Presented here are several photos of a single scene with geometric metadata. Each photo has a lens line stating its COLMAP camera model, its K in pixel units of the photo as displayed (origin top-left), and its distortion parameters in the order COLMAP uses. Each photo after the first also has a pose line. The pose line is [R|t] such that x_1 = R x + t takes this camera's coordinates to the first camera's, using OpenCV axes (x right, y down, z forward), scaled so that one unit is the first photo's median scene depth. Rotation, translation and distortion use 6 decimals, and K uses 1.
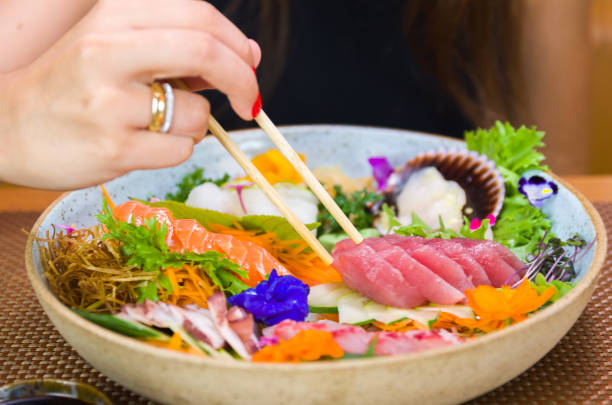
lens RADIAL K [[1110.5, 0, 306.0], [0, 1110.5, 202.5], [0, 0, 1]] dist [-0.027182, 0.019574]
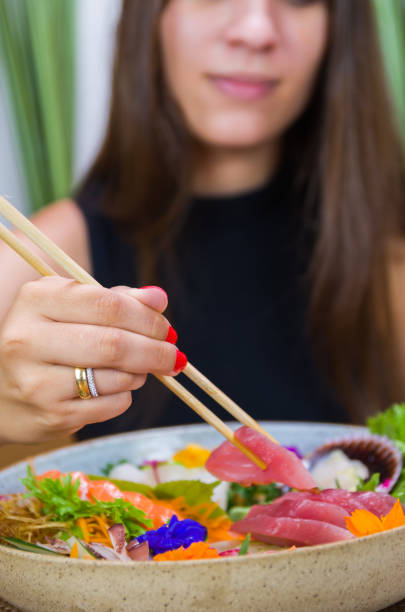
lens RADIAL K [[1110.5, 0, 187.2], [0, 1110.5, 305.2], [0, 0, 1]] dist [-0.027182, 0.019574]
pose [[0.995018, -0.038795, -0.091842, 0.089340], [0.010451, 0.956699, -0.290892, 0.176915], [0.099150, 0.288483, 0.952338, -0.093744]]
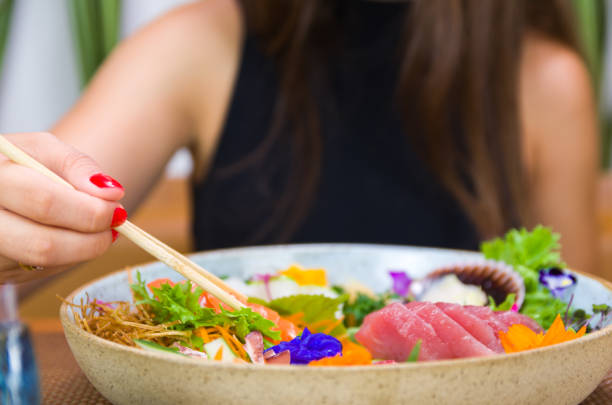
lens RADIAL K [[1110.5, 0, 306.0], [0, 1110.5, 202.5], [0, 0, 1]] dist [-0.027182, 0.019574]
pose [[0.999764, 0.014992, 0.015695, -0.046339], [-0.010425, 0.965928, -0.258599, 0.208405], [-0.019037, 0.258375, 0.965857, -0.006854]]
